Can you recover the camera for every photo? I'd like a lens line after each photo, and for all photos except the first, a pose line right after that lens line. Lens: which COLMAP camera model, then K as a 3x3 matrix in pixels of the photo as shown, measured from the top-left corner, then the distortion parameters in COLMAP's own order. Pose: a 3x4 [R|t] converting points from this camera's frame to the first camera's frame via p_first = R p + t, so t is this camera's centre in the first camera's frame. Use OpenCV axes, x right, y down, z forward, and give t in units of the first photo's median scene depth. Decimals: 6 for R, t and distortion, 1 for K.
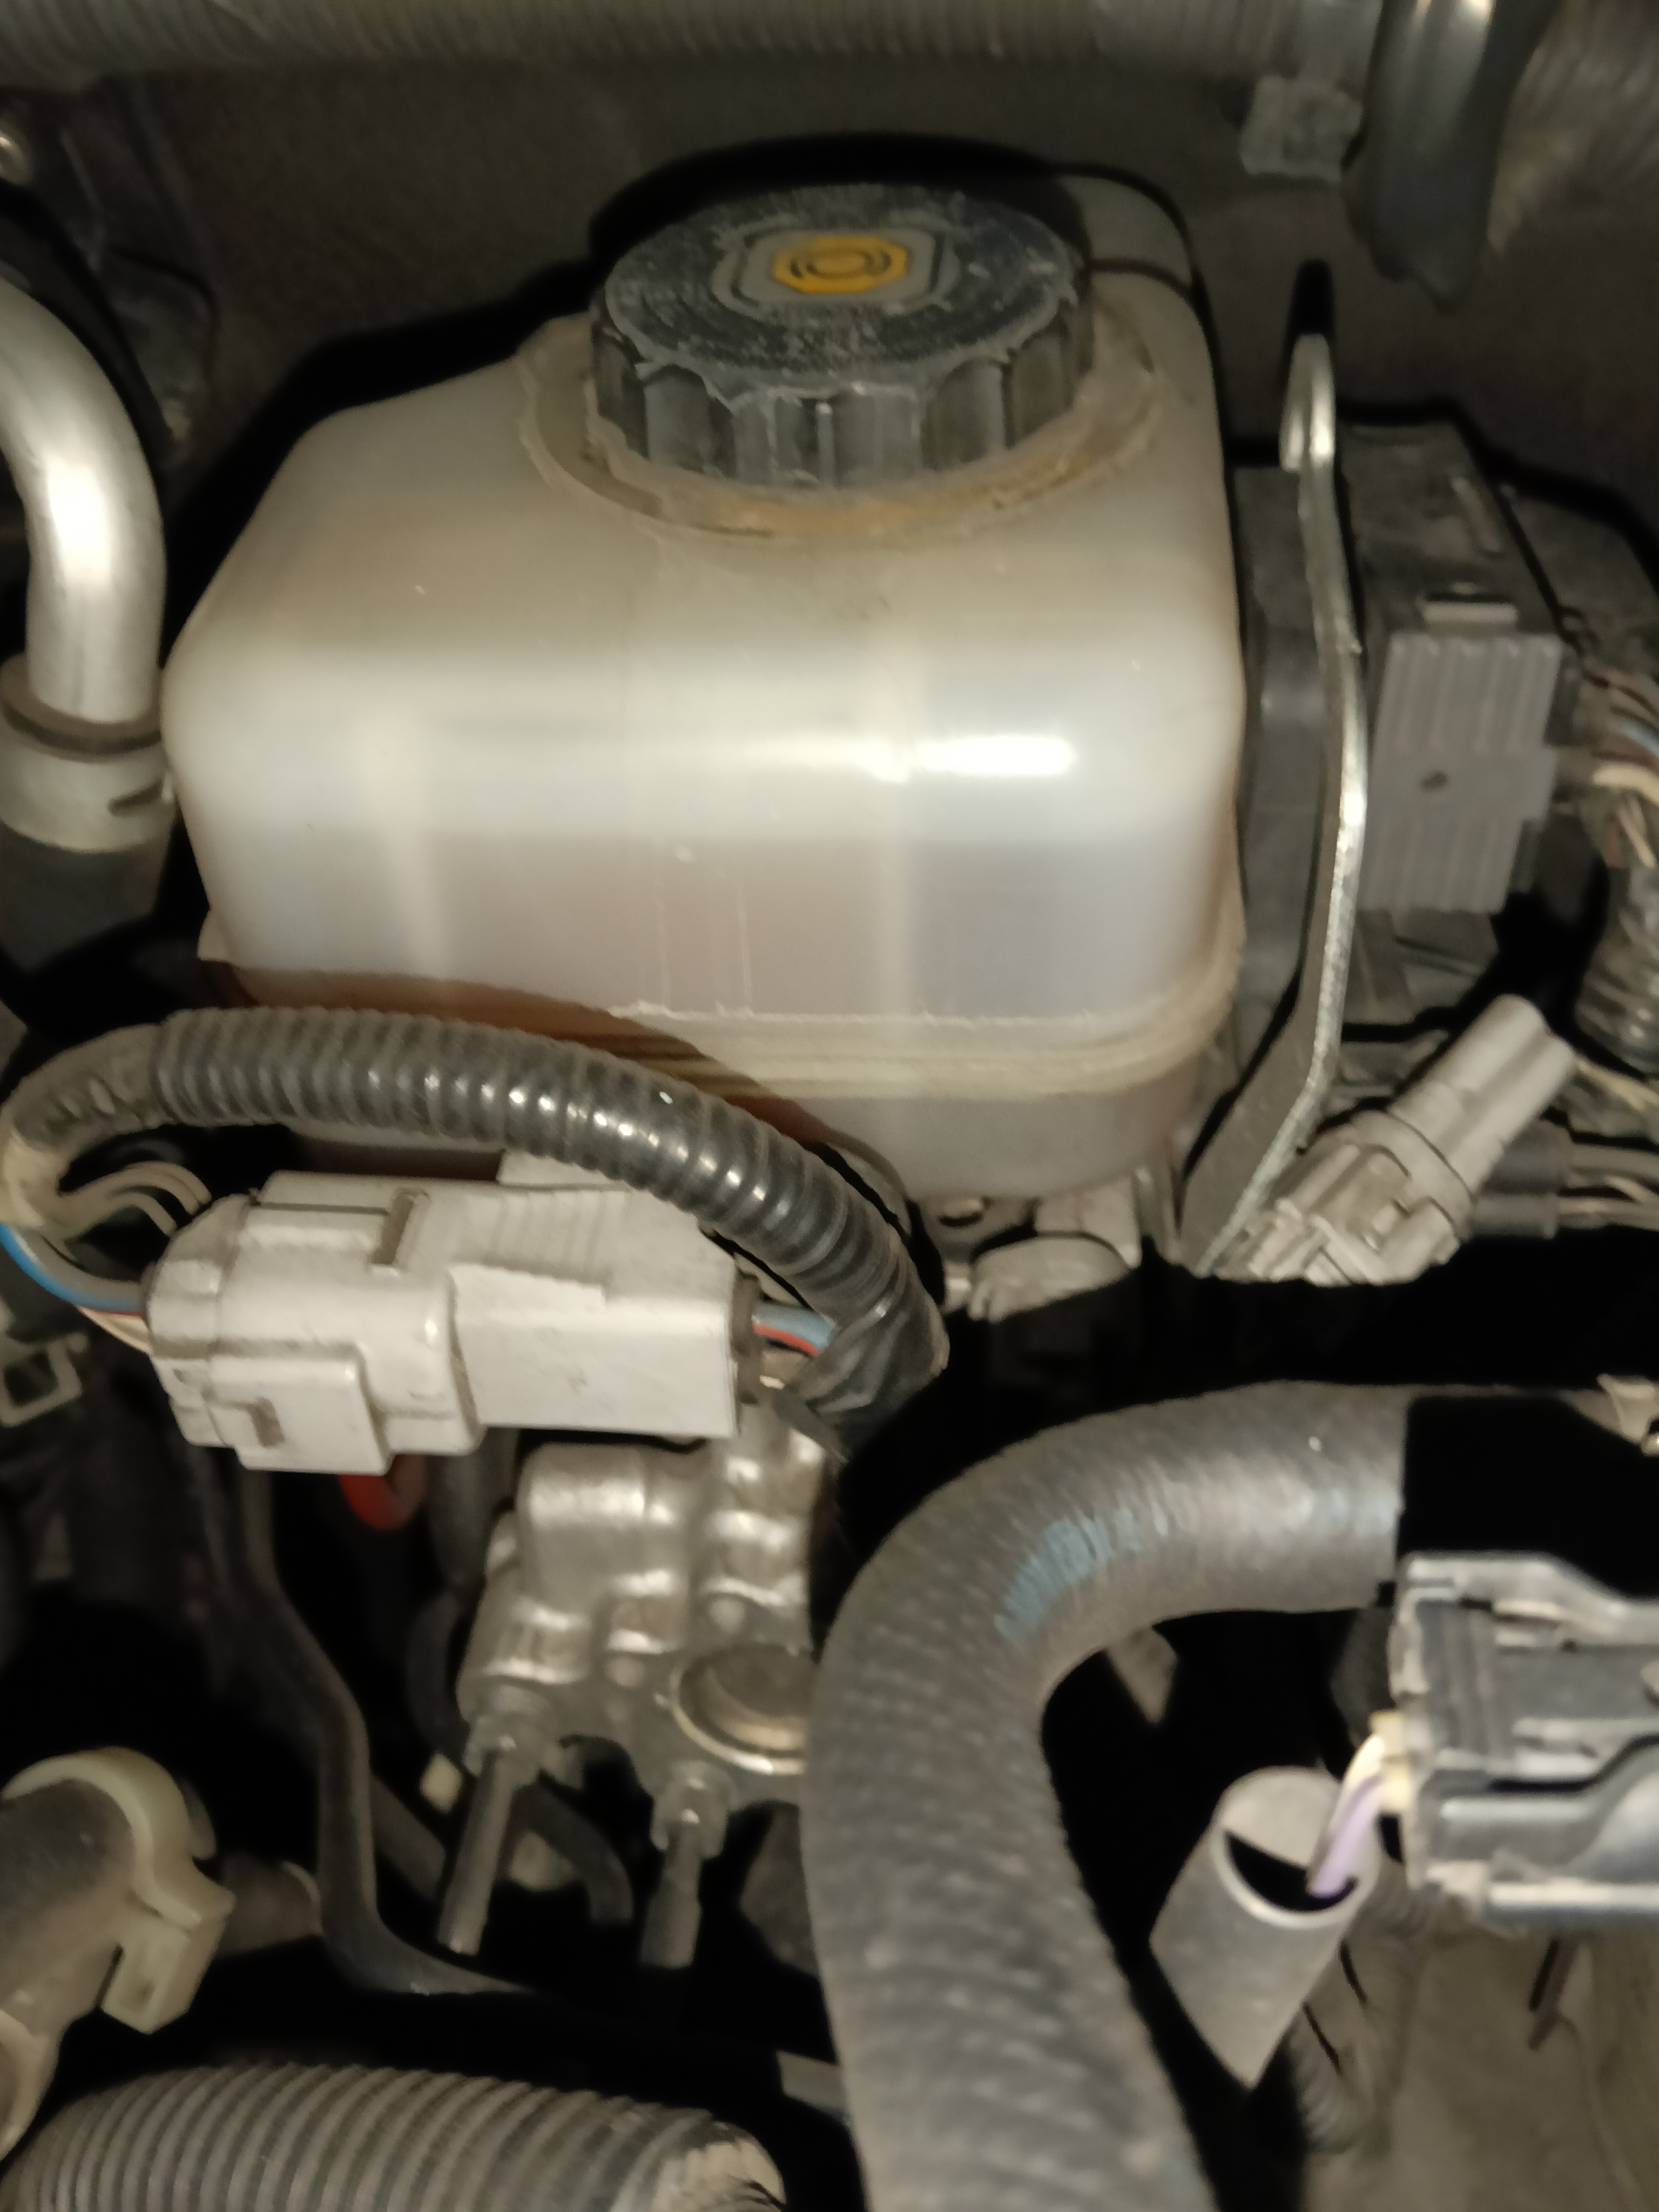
lens RADIAL K [[1925.5, 0, 827.1], [0, 1925.5, 1100.8], [0, 0, 1]] dist [0.043902, -0.165841]
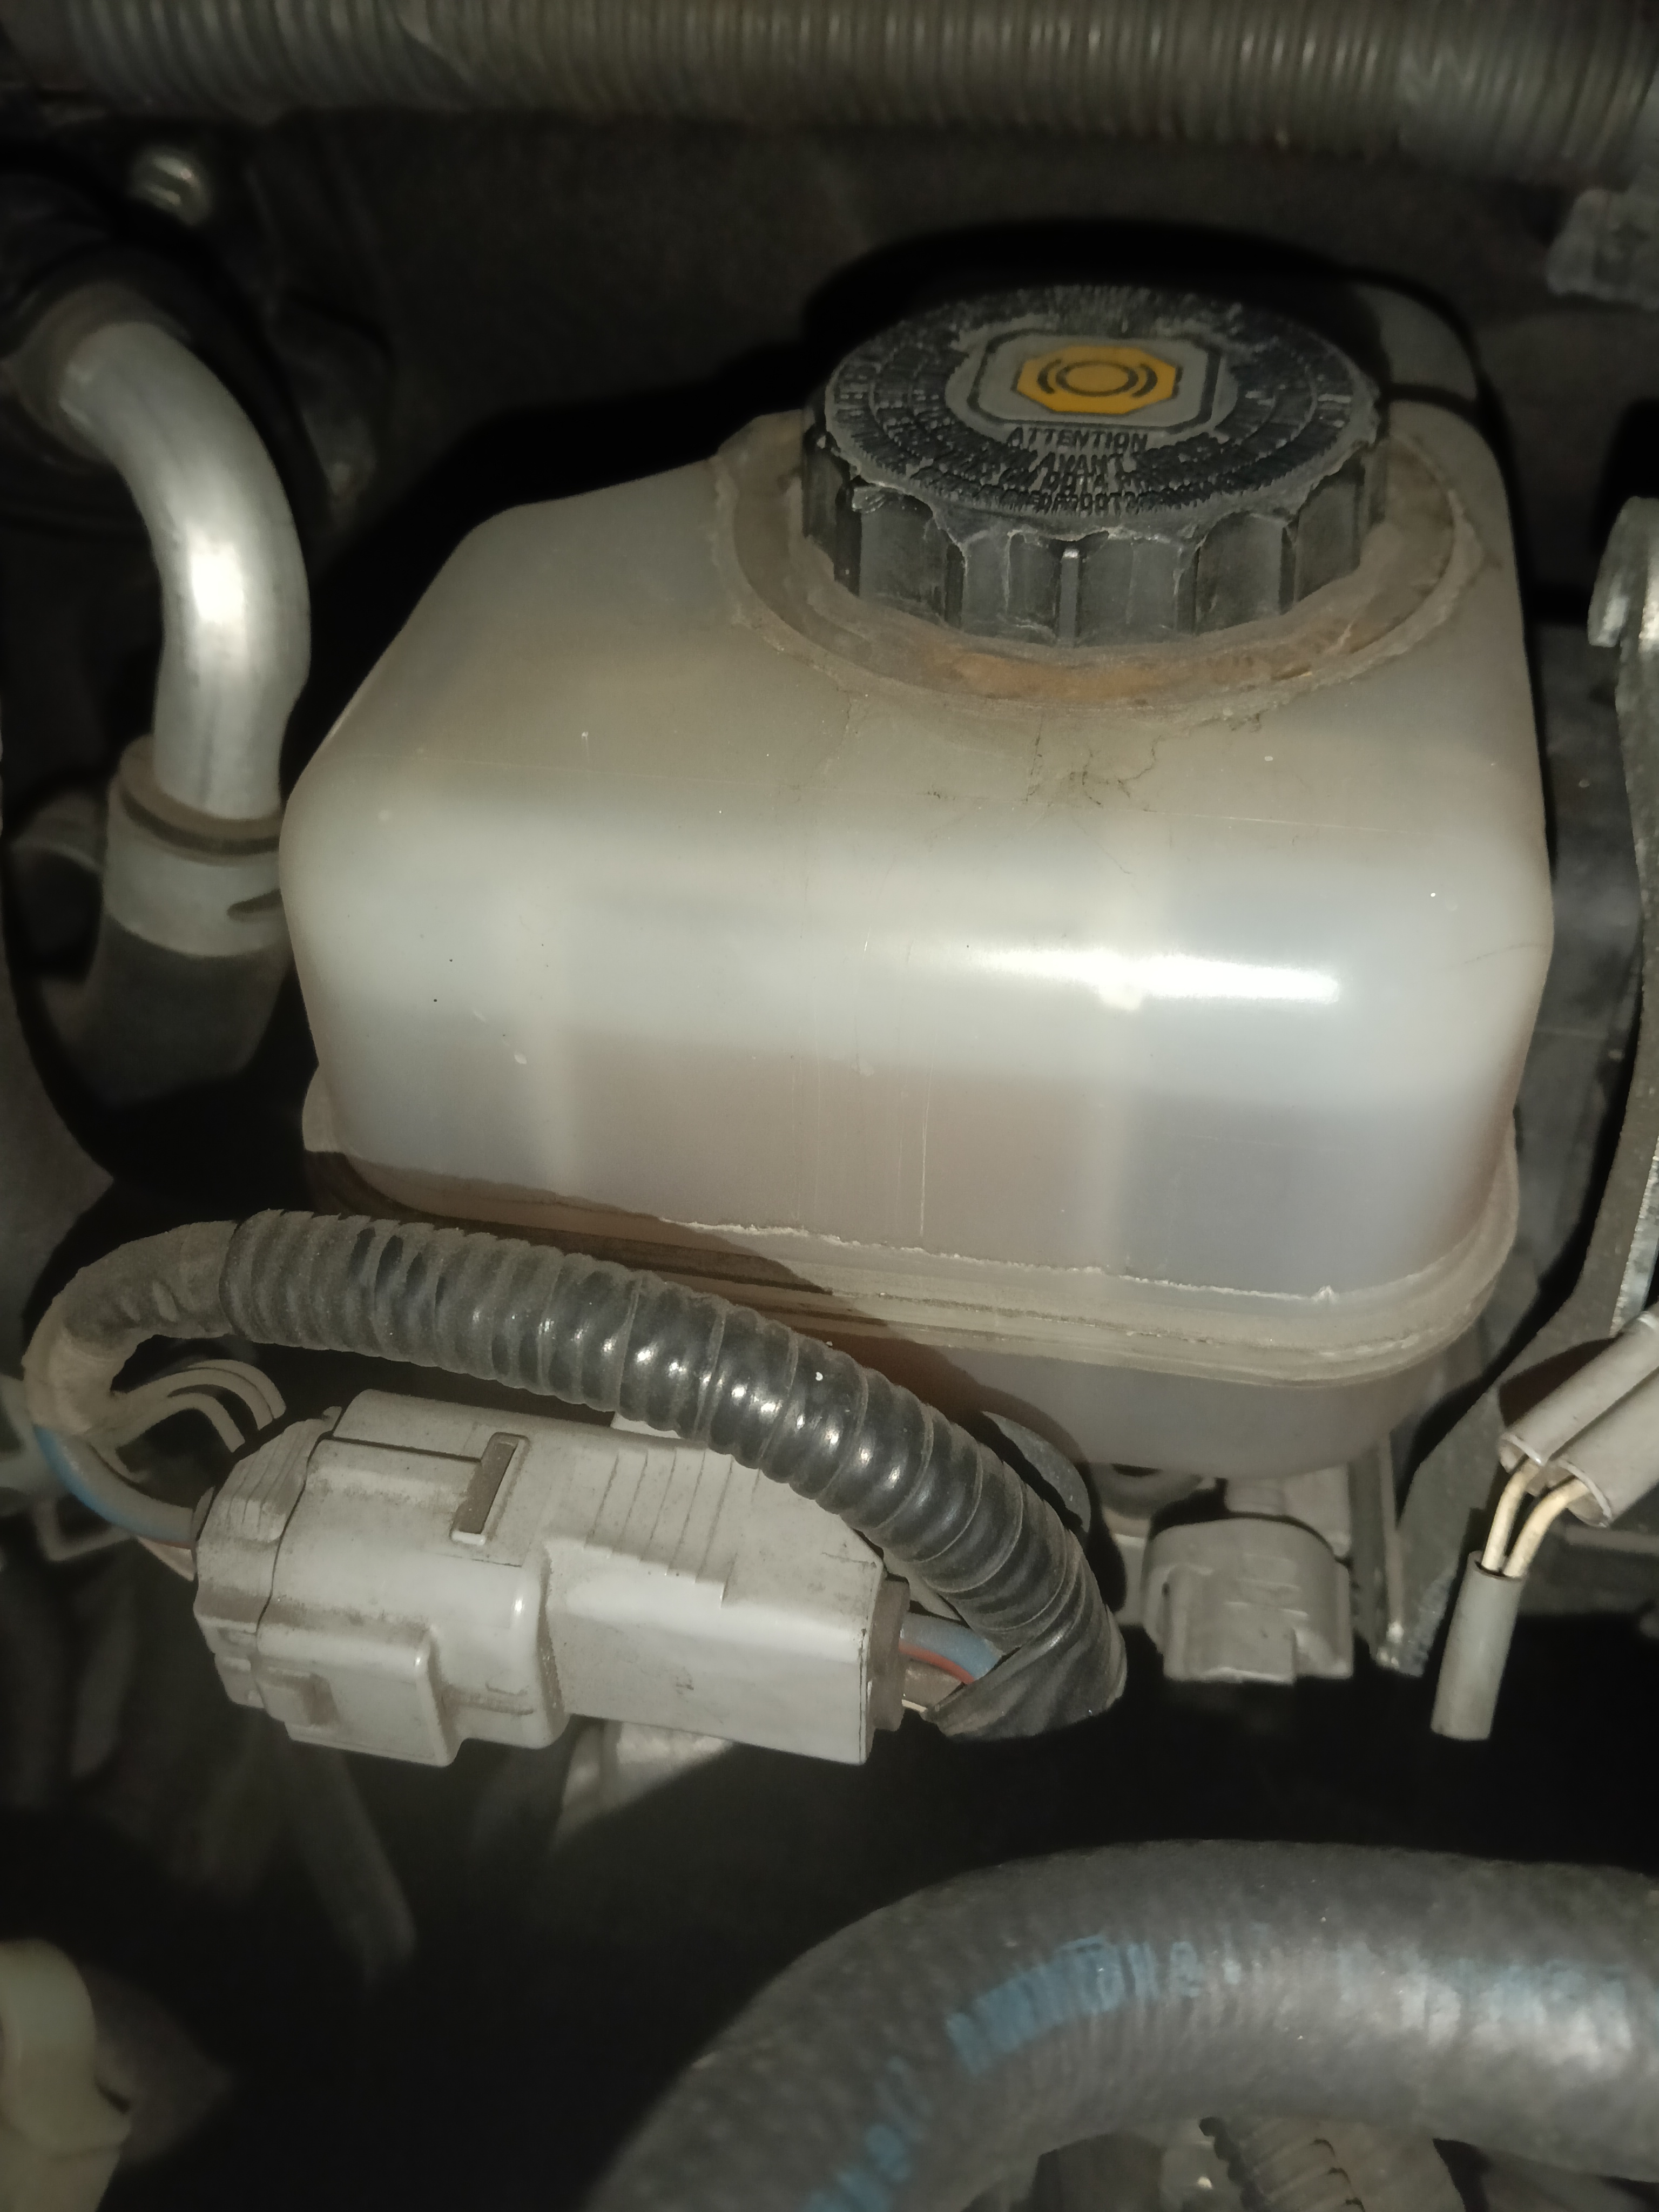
lens RADIAL K [[1925.5, 0, 820.8], [0, 1925.5, 1089.8], [0, 0, 1]] dist [0.043902, -0.165841]
pose [[0.994153, 0.083220, -0.068800, -0.032699], [-0.084937, 0.996134, -0.022410, -0.095127], [0.066669, 0.028123, 0.997379, 0.152219]]
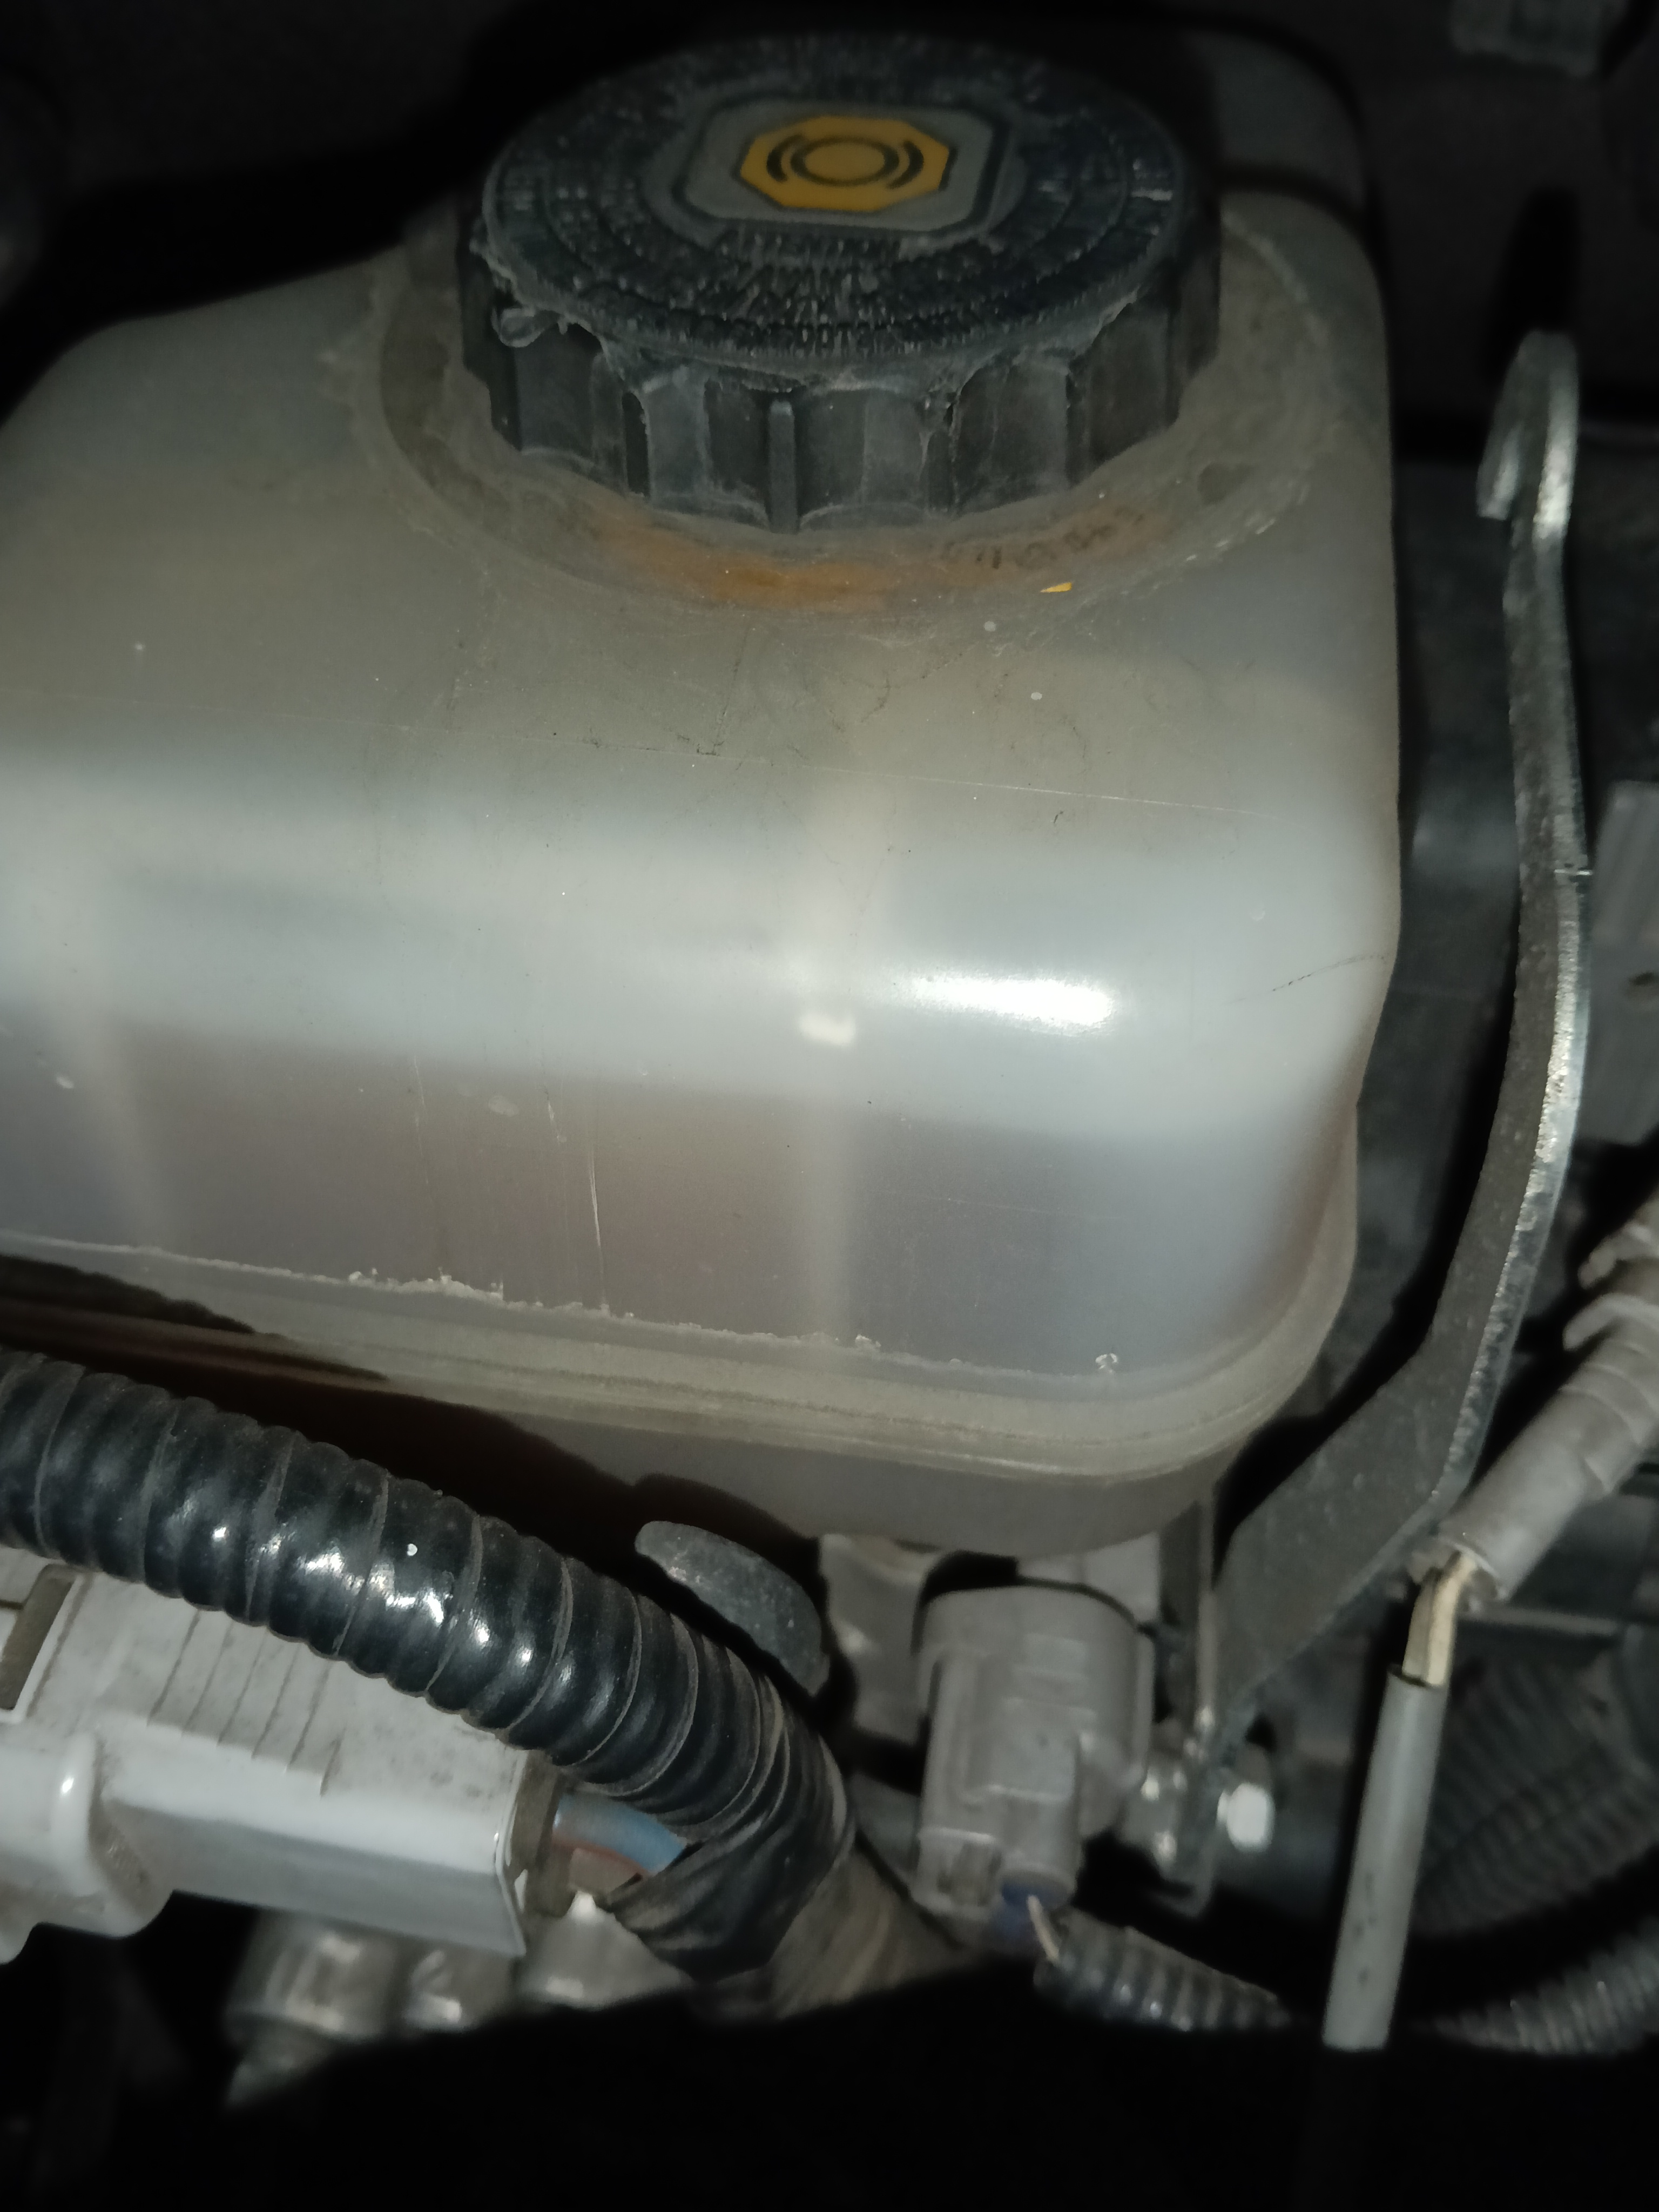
lens RADIAL K [[1925.5, 0, 827.5], [0, 1925.5, 1092.8], [0, 0, 1]] dist [0.043902, -0.165841]
pose [[0.996129, 0.085459, -0.020606, 0.045020], [-0.083409, 0.992843, 0.085472, -0.190157], [0.027763, -0.083422, 0.996128, 0.348946]]
